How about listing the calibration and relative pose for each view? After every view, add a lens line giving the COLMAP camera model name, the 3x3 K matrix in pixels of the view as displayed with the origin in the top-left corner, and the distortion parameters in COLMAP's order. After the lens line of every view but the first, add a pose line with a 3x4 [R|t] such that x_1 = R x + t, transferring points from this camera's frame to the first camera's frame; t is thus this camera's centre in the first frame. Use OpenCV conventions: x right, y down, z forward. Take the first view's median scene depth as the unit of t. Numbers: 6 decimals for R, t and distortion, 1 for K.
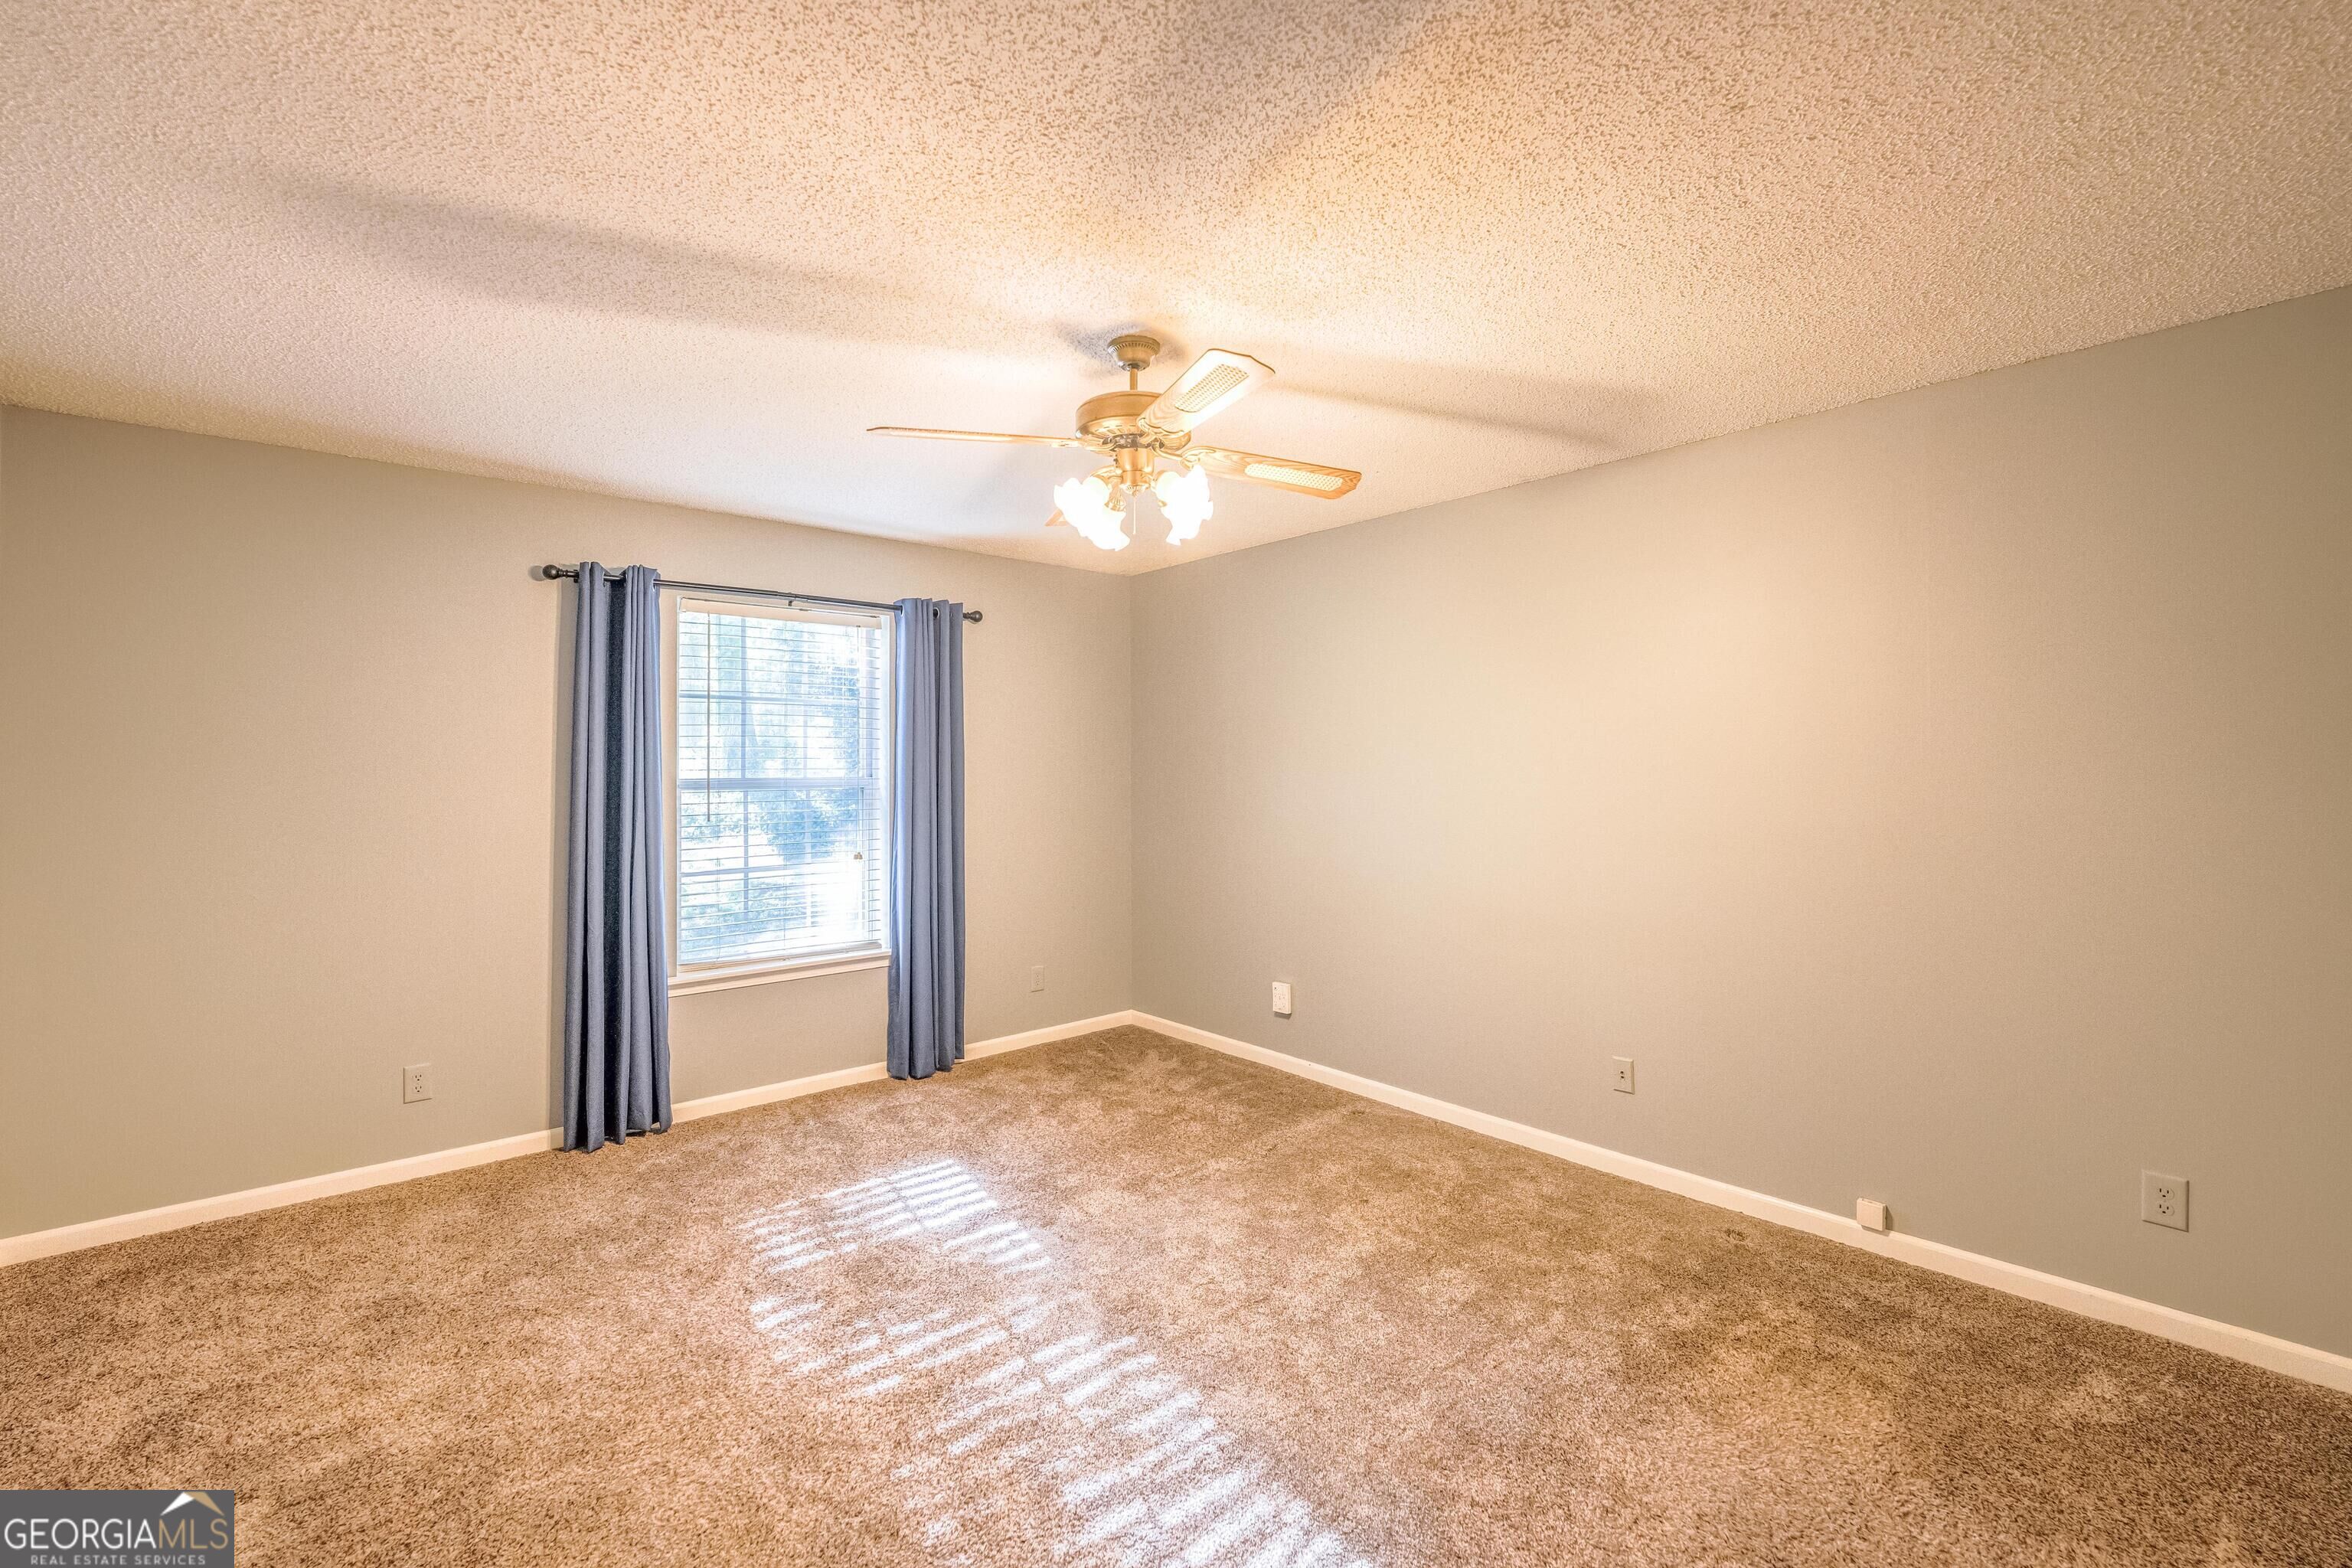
lens RADIAL K [[993.2, 0, 1143.8], [0, 993.2, 754.7], [0, 0, 1]] dist [-0.002950, -0.000588]
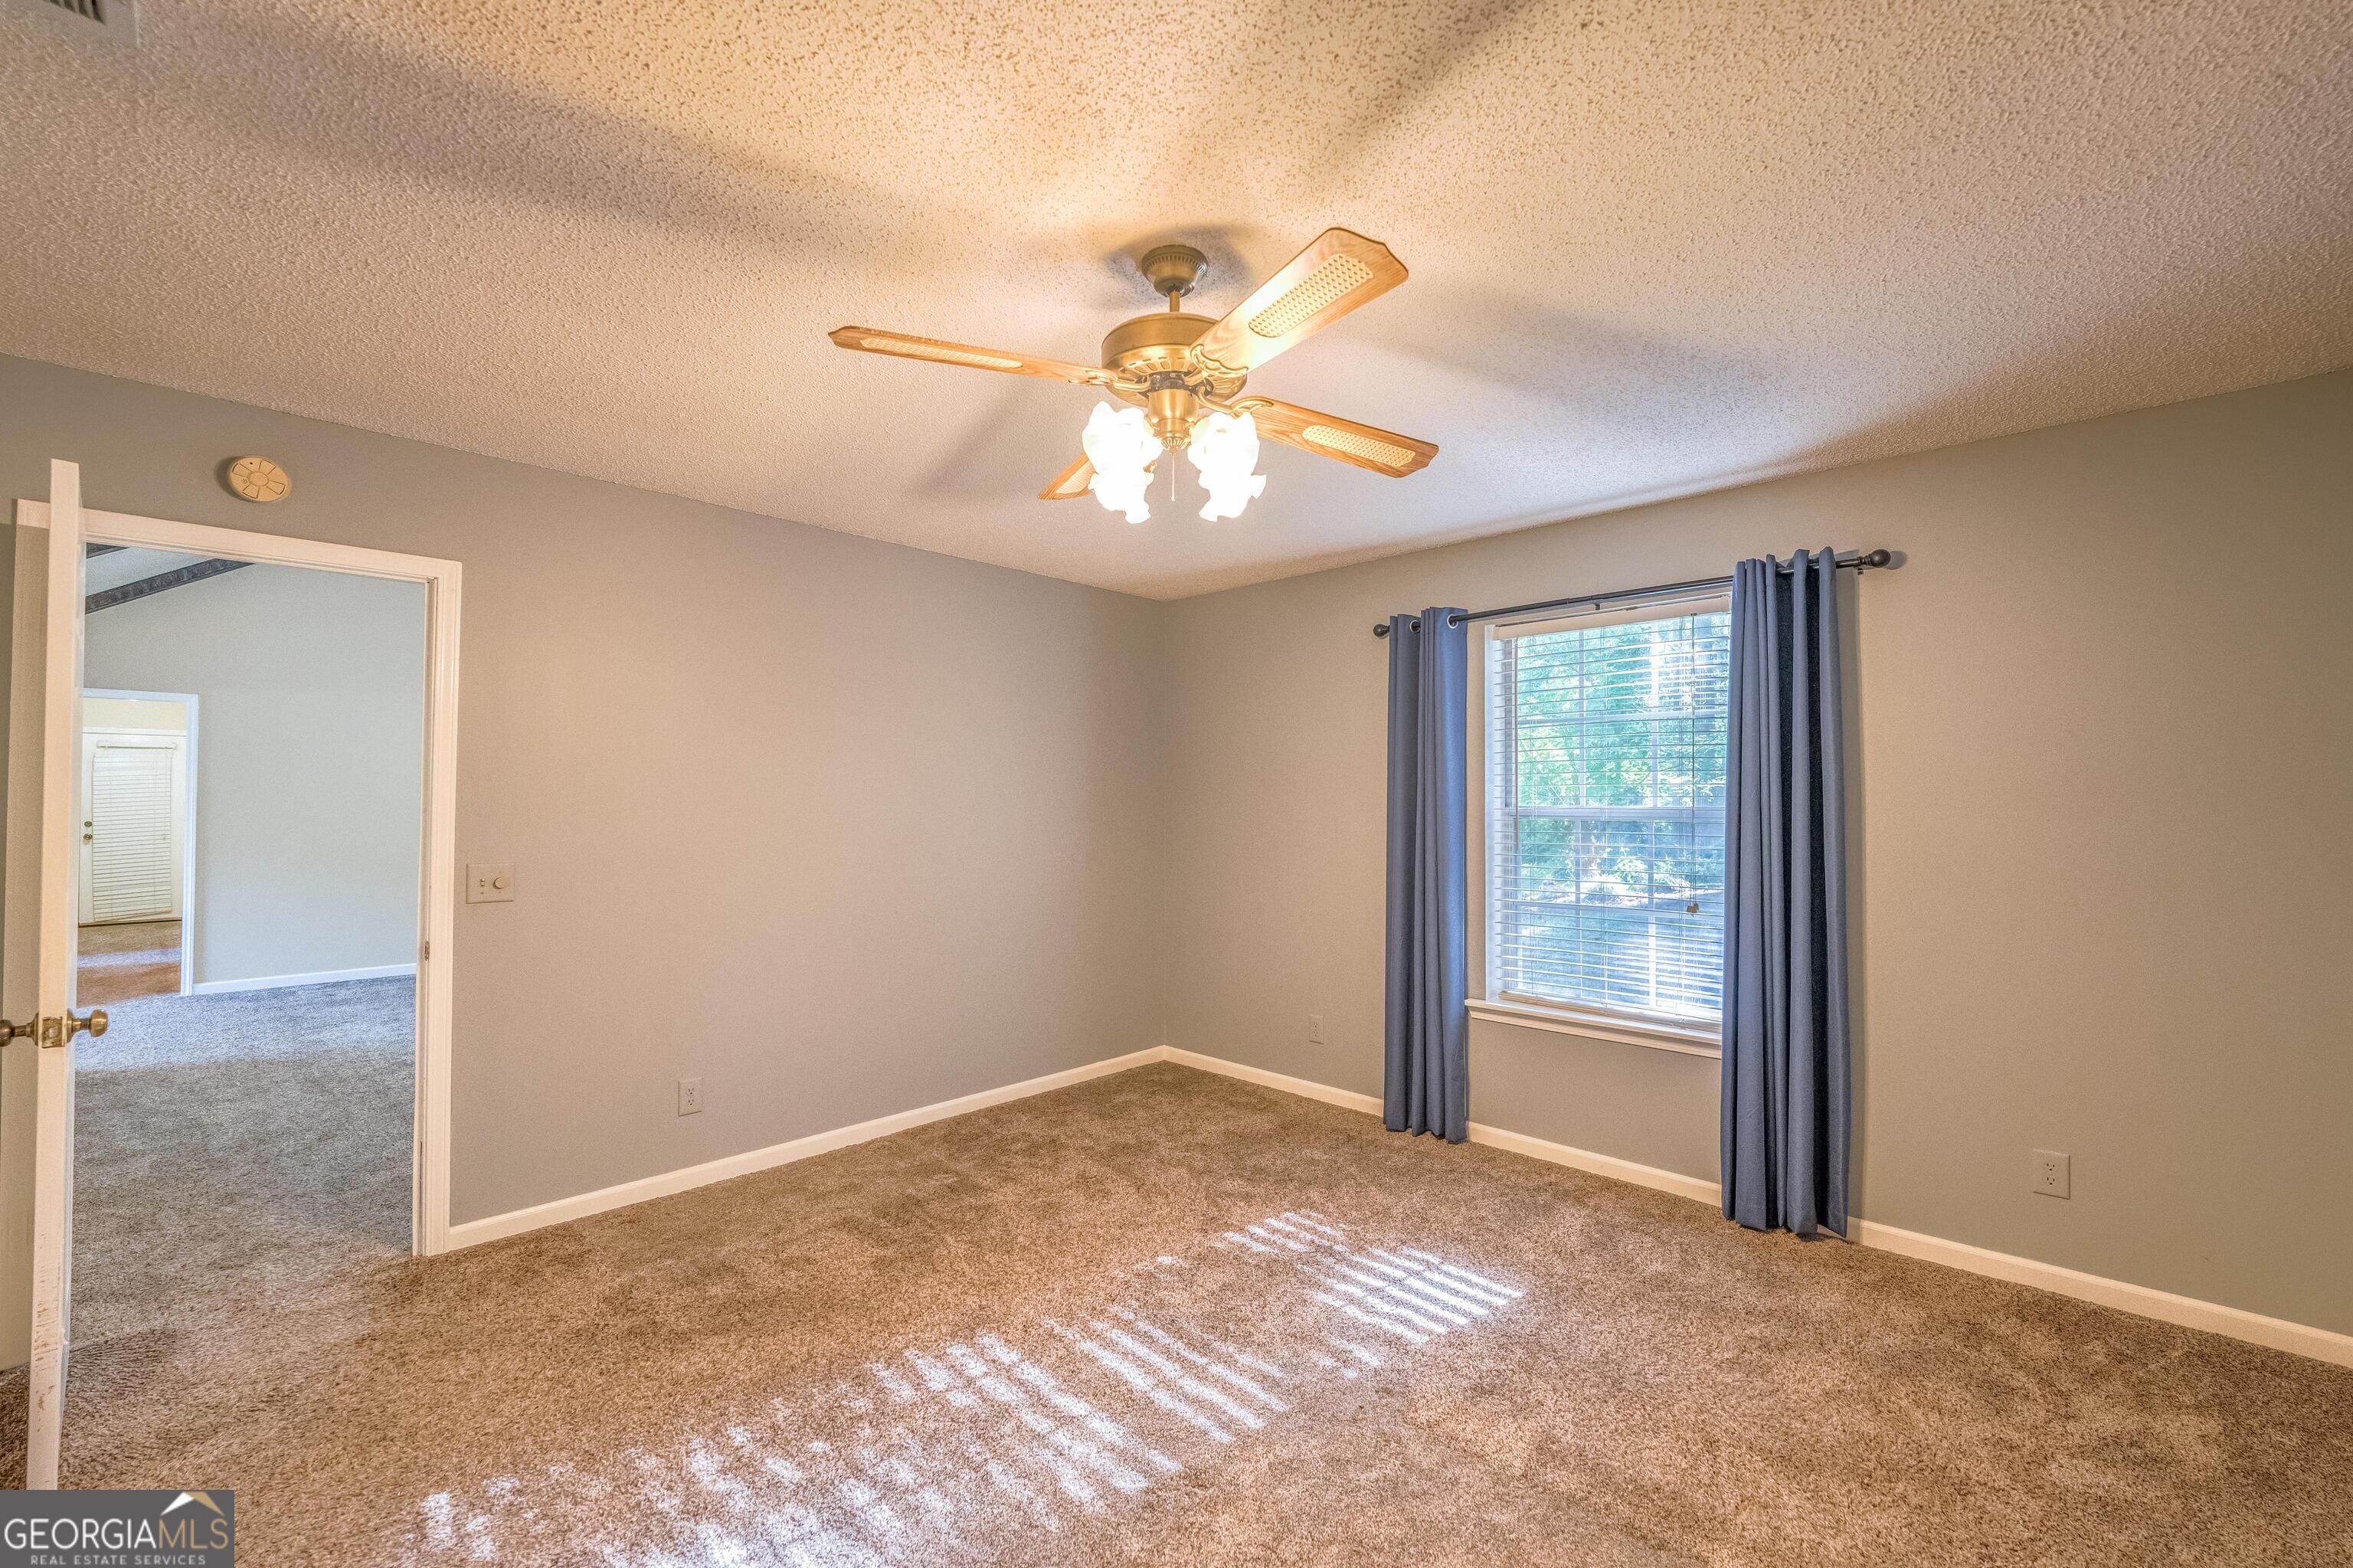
lens RADIAL K [[970.1, 0, 1176.5], [0, 970.1, 784.0], [0, 0, 1]] dist [-0.002563, -0.000646]
pose [[0.110588, -0.009725, -0.993819, 0.528506], [0.016811, 0.999827, -0.007914, 0.004691], [0.993724, -0.015832, 0.110733, 0.630003]]
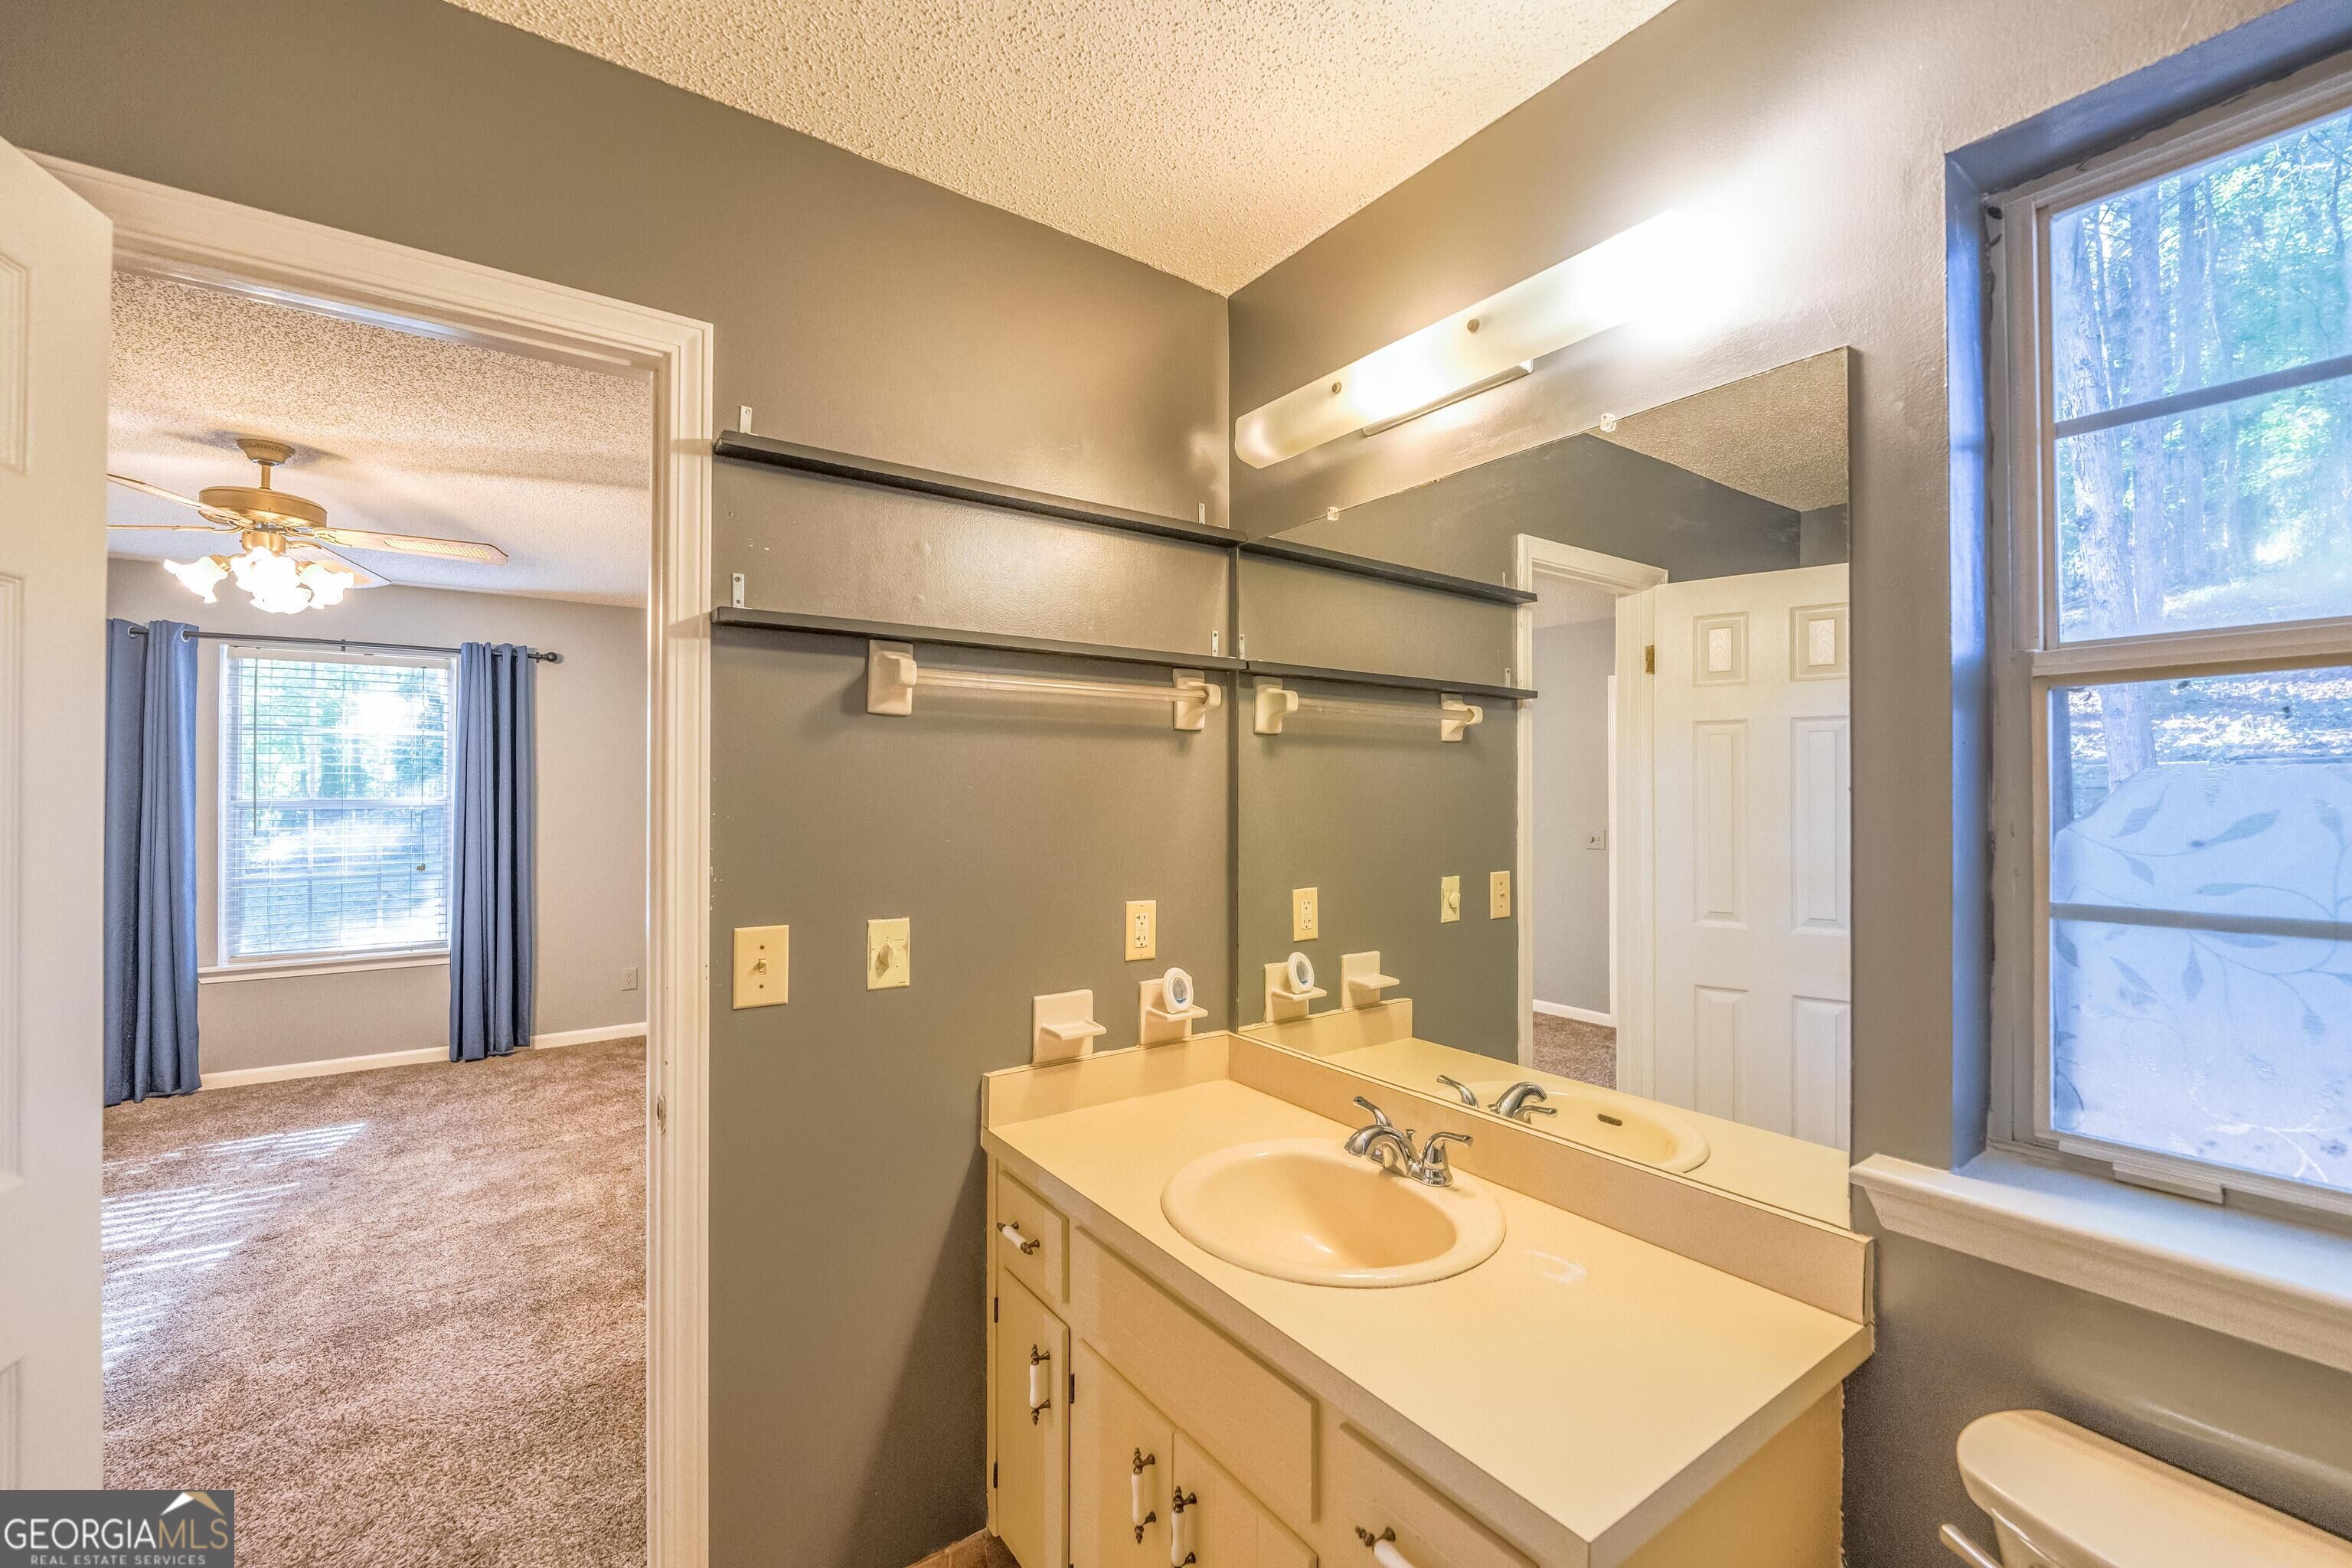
lens RADIAL K [[973.8, 0, 1195.3], [0, 973.8, 790.1], [0, 0, 1]] dist [0.000329, 0.000063]
pose [[0.997464, 0.010279, -0.070421, 0.845138], [-0.009245, 0.999845, 0.014983, -0.015873], [0.070564, -0.014294, 0.997405, -0.078377]]
